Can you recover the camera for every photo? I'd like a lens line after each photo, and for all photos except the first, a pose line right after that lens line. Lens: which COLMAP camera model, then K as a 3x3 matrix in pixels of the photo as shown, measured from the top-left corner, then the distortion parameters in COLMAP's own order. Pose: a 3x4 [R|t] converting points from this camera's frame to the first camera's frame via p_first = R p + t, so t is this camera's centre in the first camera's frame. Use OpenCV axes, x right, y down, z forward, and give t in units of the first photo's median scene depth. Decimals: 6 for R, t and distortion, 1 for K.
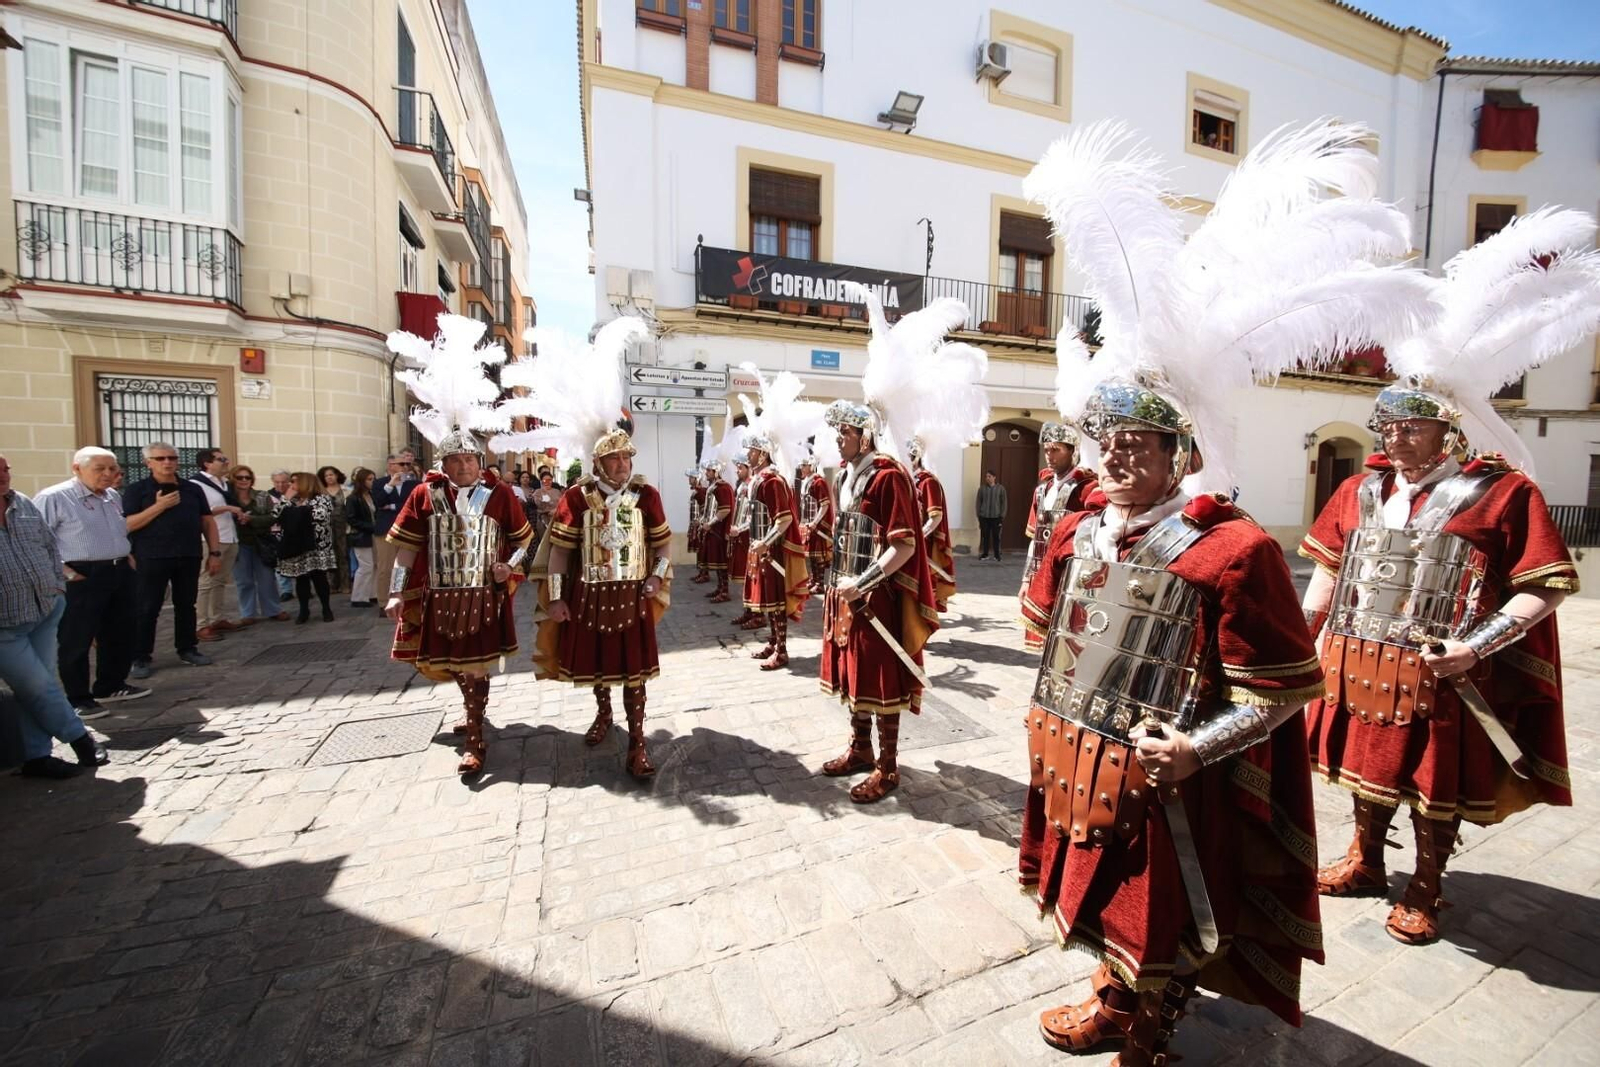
lens RADIAL K [[583.3, 0, 781.3], [0, 583.3, 531.4], [0, 0, 1]] dist [-0.007599, -0.002581]
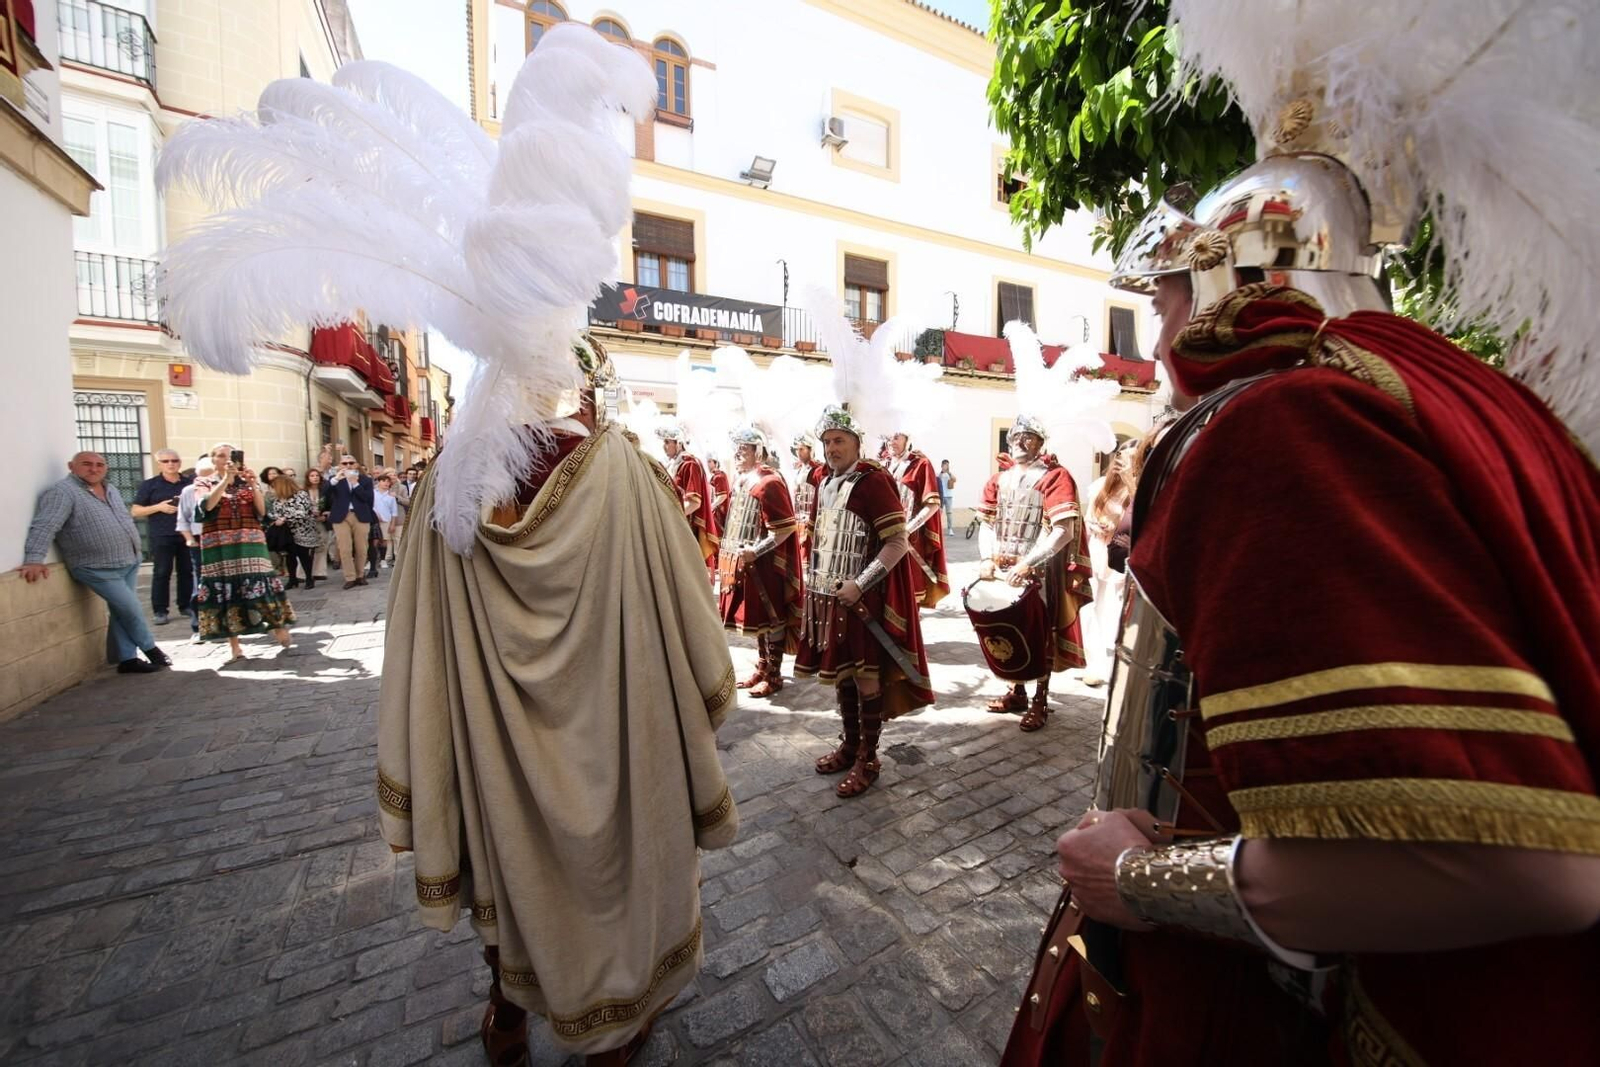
lens RADIAL K [[589.0, 0, 799.0], [0, 589.0, 535.7], [0, 0, 1]] dist [-0.000213, -0.009830]
pose [[0.985599, -0.033403, 0.165765, 0.066764], [0.031752, 0.999416, 0.012597, 0.036436], [-0.166089, -0.007153, 0.986085, -0.274985]]
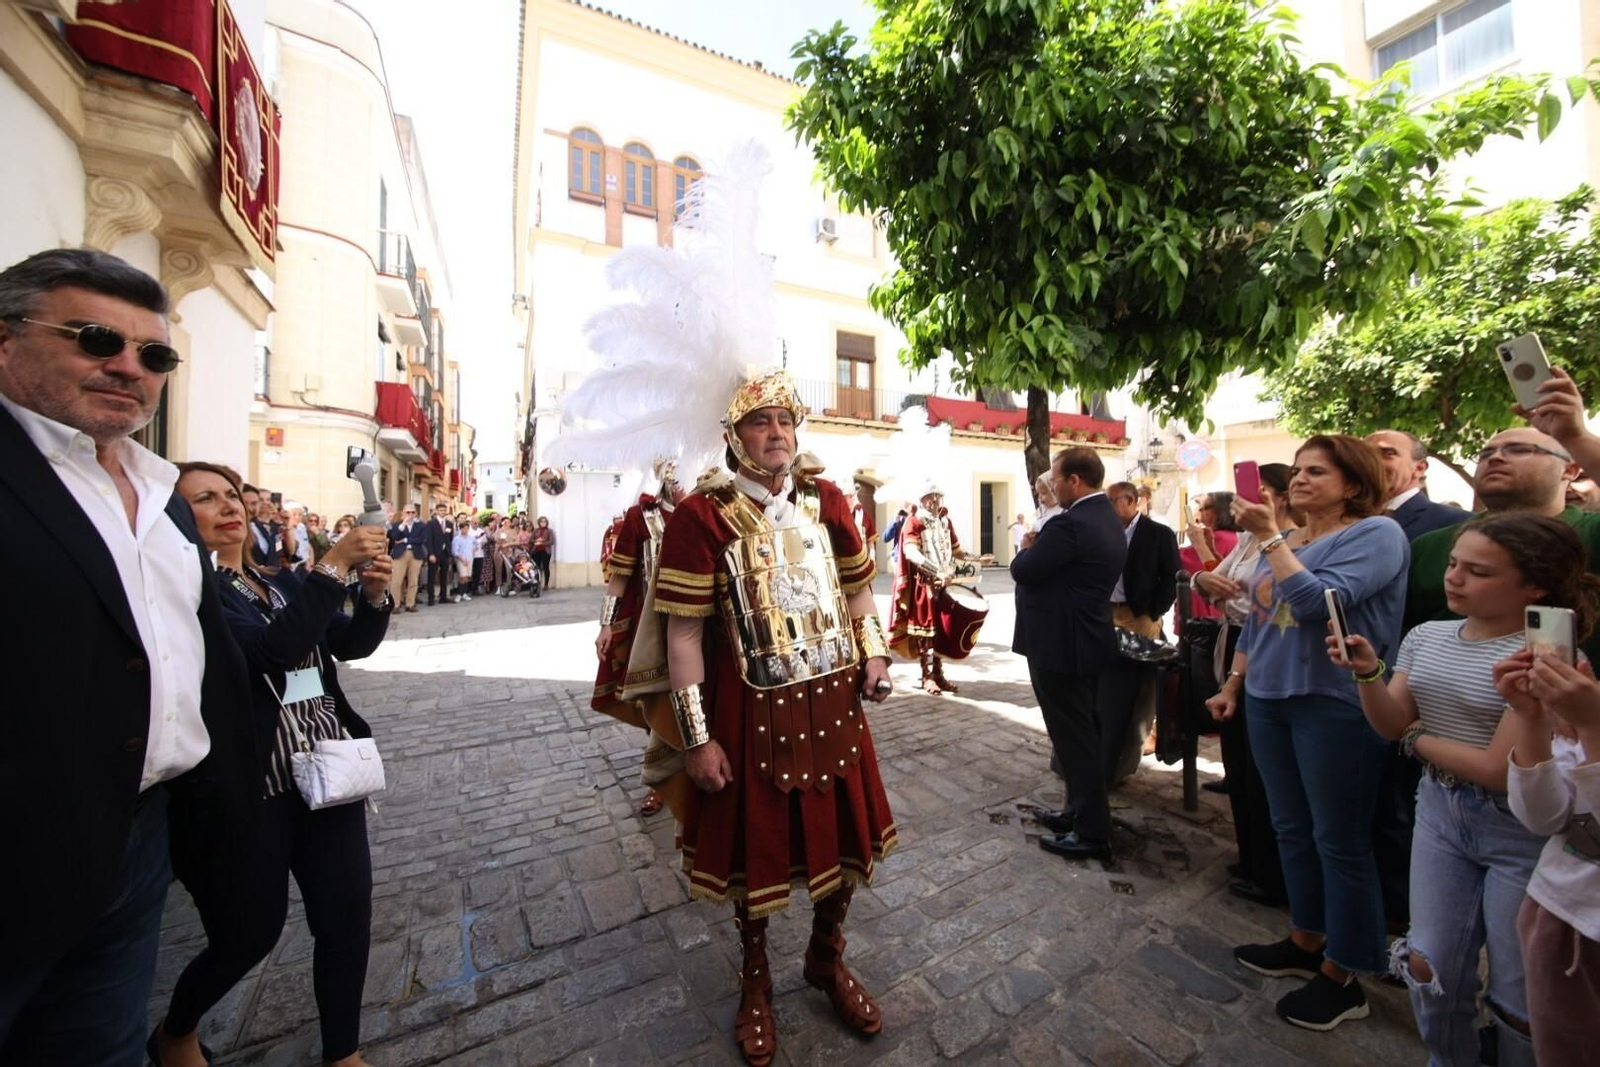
lens RADIAL K [[589.0, 0, 799.0], [0, 589.0, 535.7], [0, 0, 1]] dist [-0.000213, -0.009830]
pose [[0.987533, -0.015798, 0.156620, 0.067632], [0.027259, 0.997082, -0.071300, 0.056894], [-0.155036, 0.074681, 0.985082, -0.446472]]
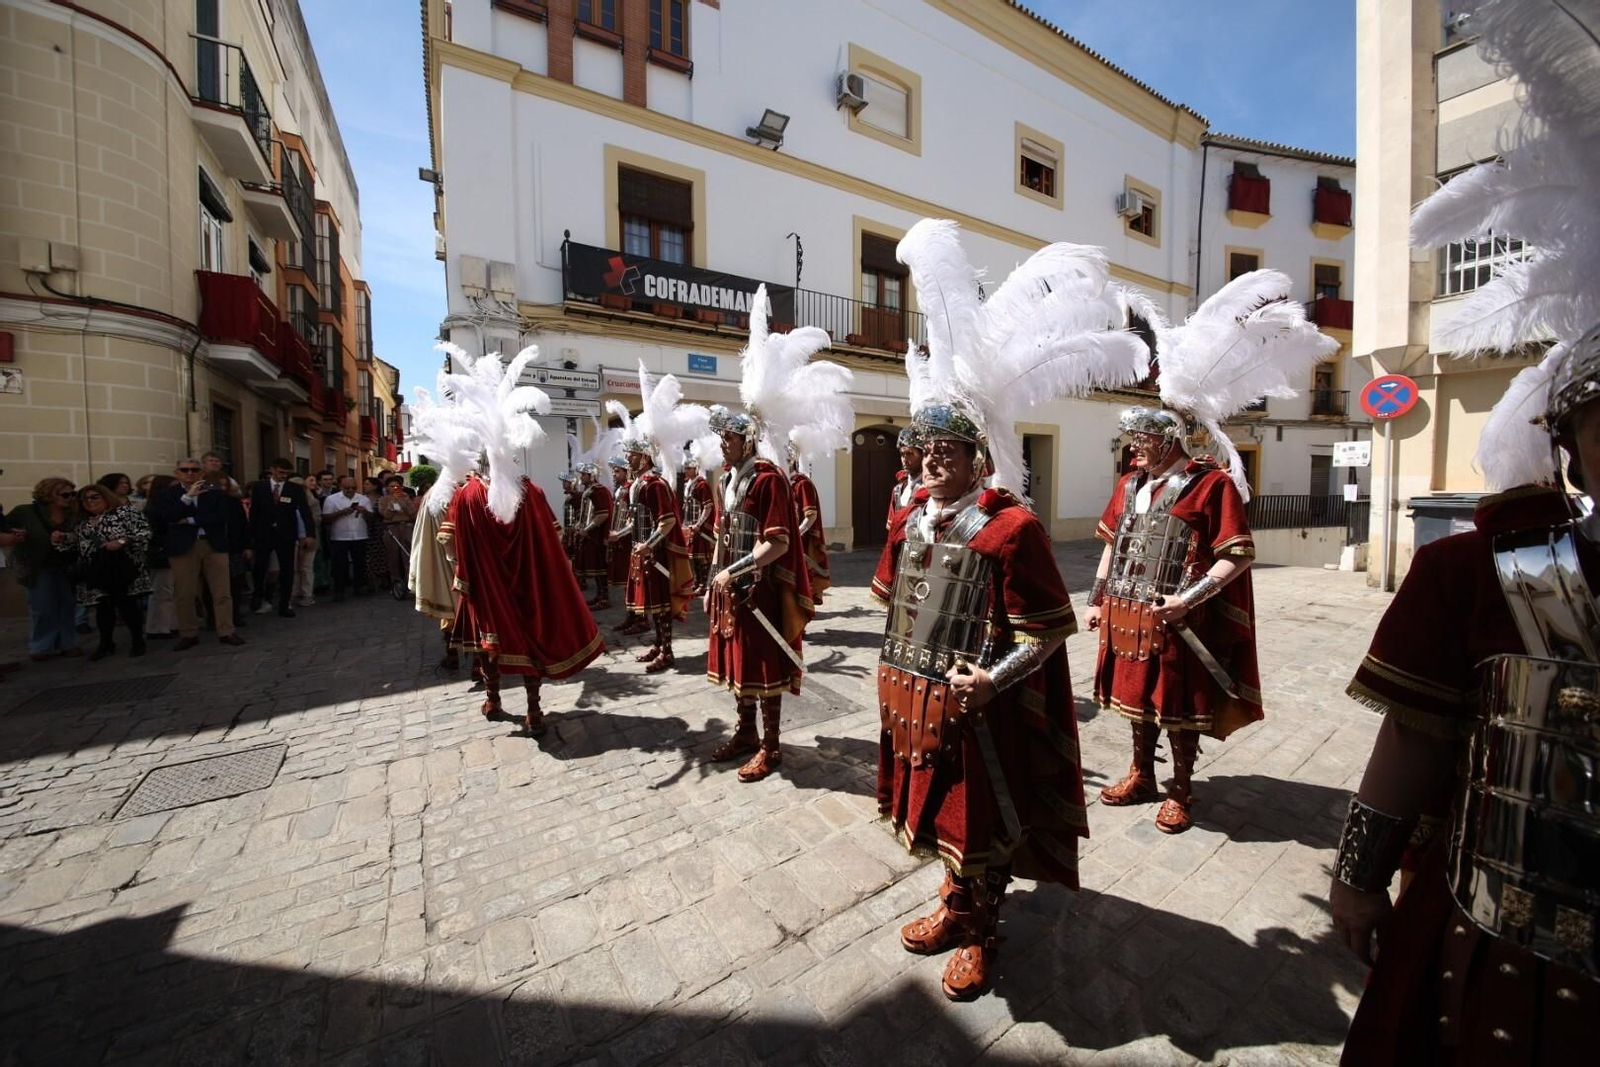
lens RADIAL K [[589.3, 0, 796.9], [0, 589.3, 527.2], [0, 0, 1]] dist [-0.008239, -0.004330]
pose [[0.973933, -0.028851, 0.224996, -0.001780], [0.031737, 0.999454, -0.009221, 0.002824], [-0.224607, 0.016122, 0.974316, -0.027554]]
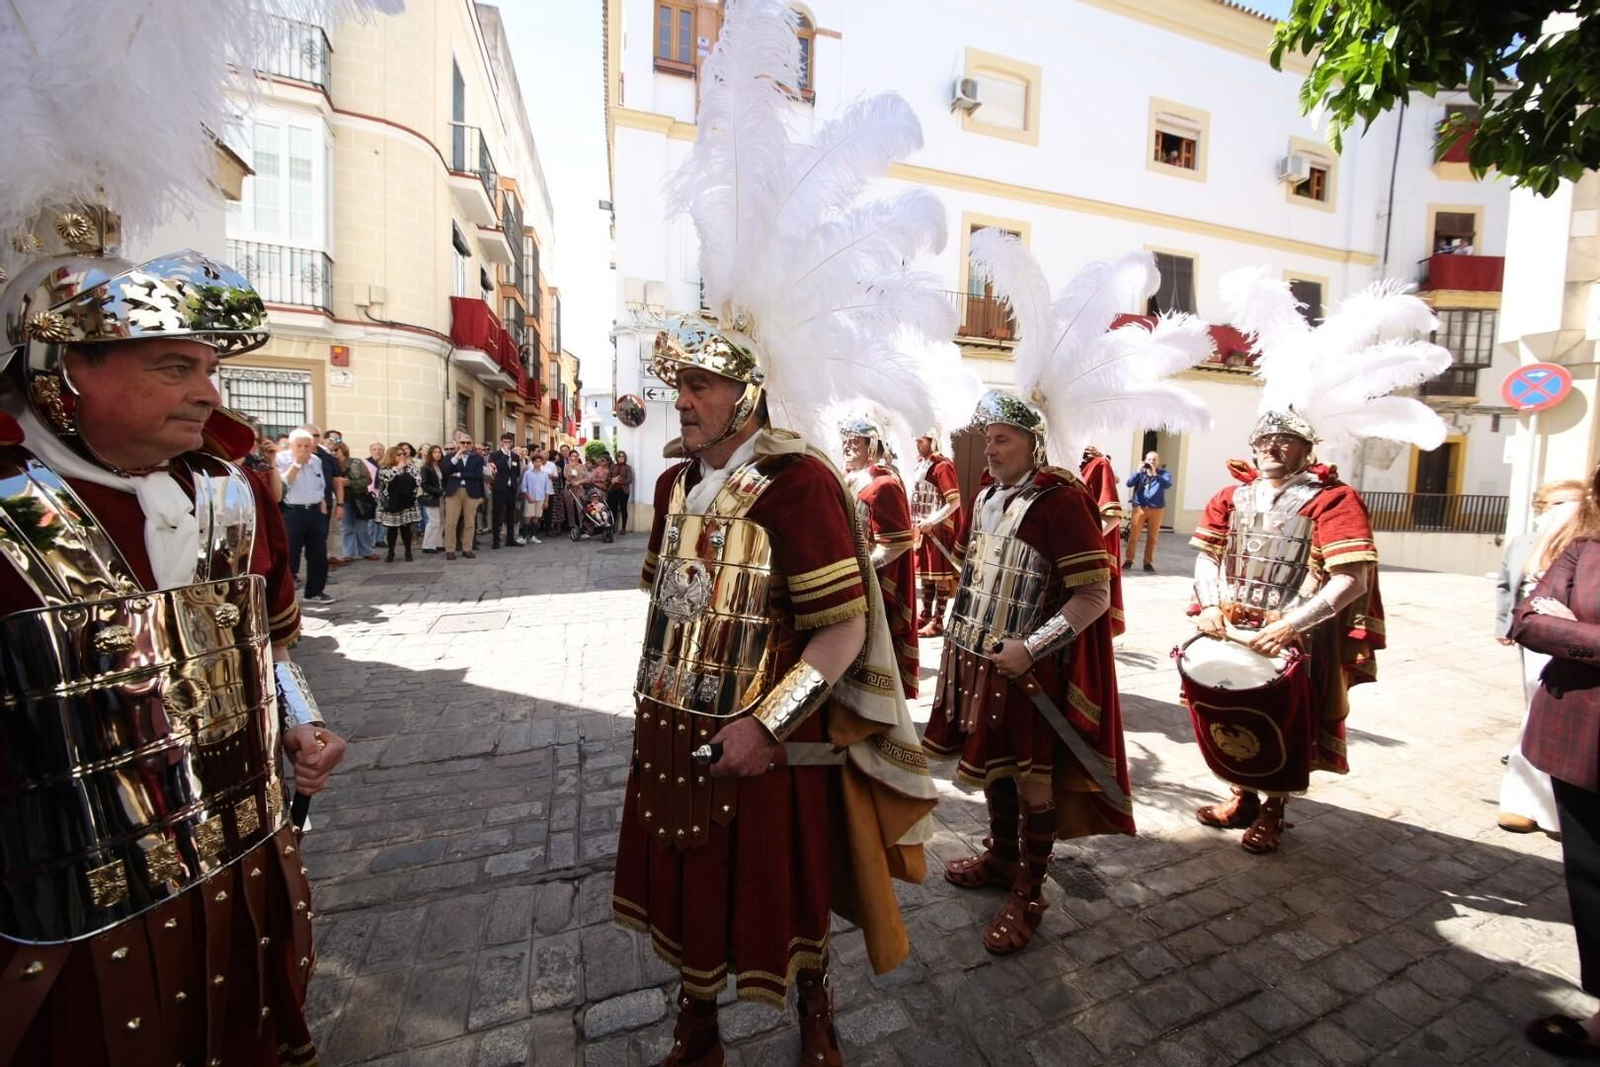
lens RADIAL K [[580.3, 0, 783.9], [0, 580.3, 523.0], [0, 0, 1]] dist [0.005797, -0.009075]
pose [[0.999538, 0.019167, -0.023605, 0.061642], [-0.018781, 0.999689, 0.016428, 0.020647], [0.023913, -0.015977, 0.999586, -0.192959]]
